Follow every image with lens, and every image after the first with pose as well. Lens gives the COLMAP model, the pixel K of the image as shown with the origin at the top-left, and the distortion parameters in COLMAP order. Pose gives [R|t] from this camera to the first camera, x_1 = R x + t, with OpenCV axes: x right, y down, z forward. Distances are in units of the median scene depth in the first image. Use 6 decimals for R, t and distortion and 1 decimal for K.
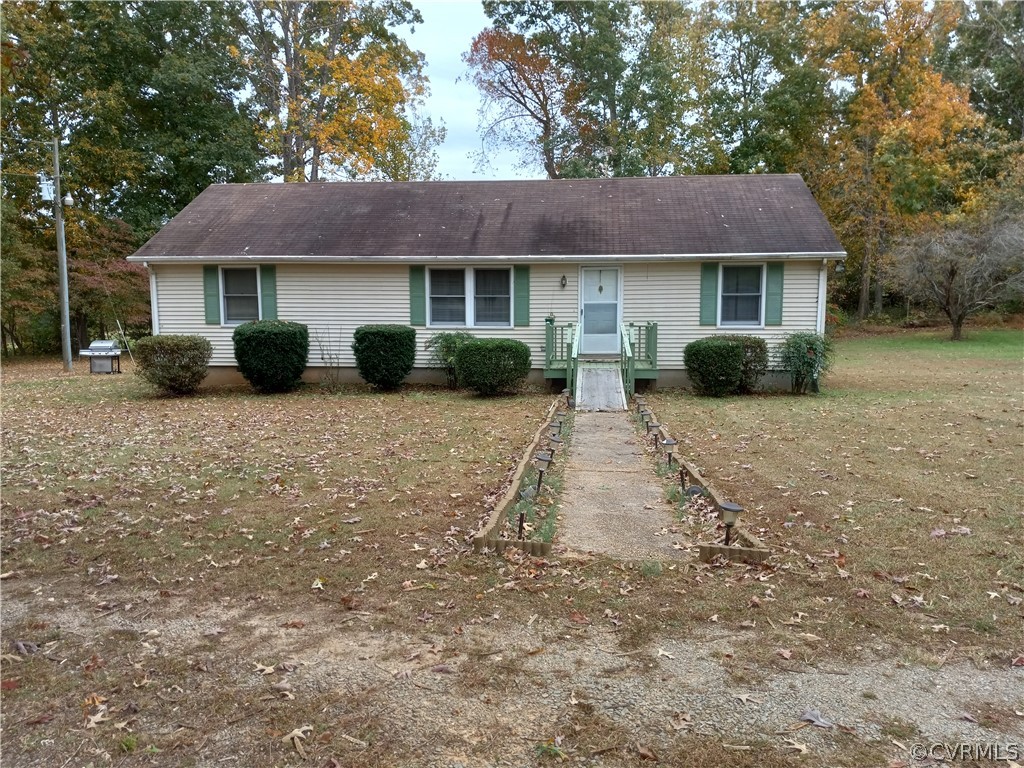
lens RADIAL K [[753.7, 0, 498.0], [0, 753.7, 386.1], [0, 0, 1]] dist [0.060364, -0.088453]
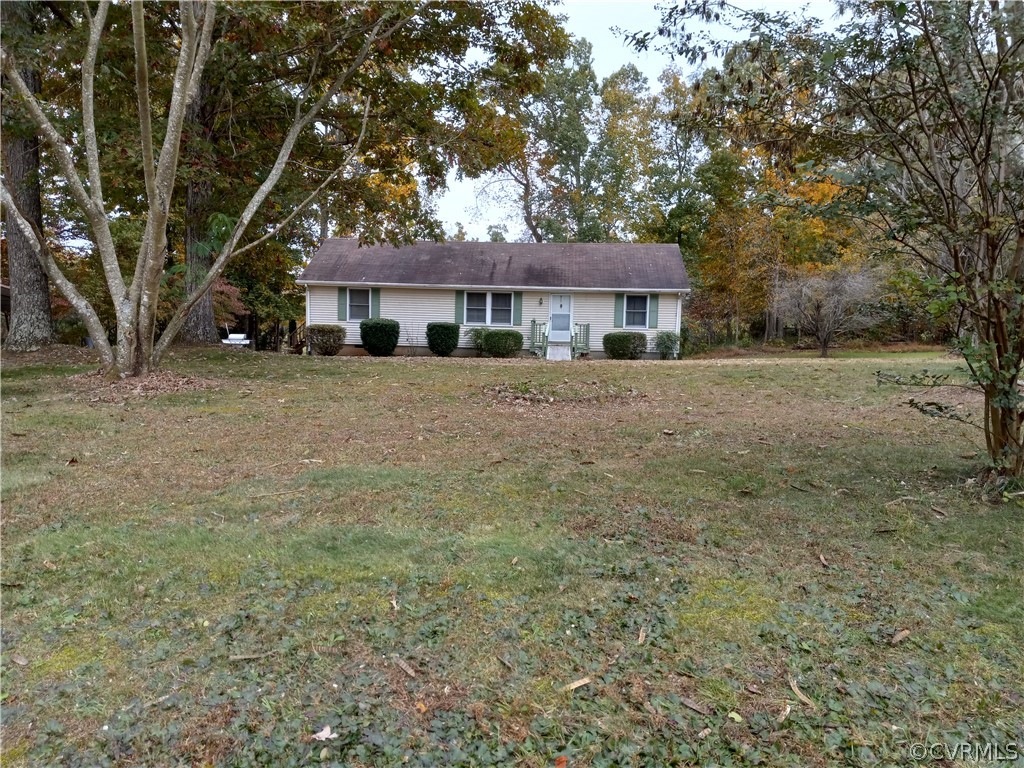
lens RADIAL K [[753.7, 0, 498.0], [0, 753.7, 386.1], [0, 0, 1]] dist [0.060364, -0.088453]
pose [[0.998919, 0.023314, 0.040215, -0.081675], [-0.021629, 0.998890, -0.041839, 0.139220], [-0.041146, 0.040924, 0.998315, -0.774386]]
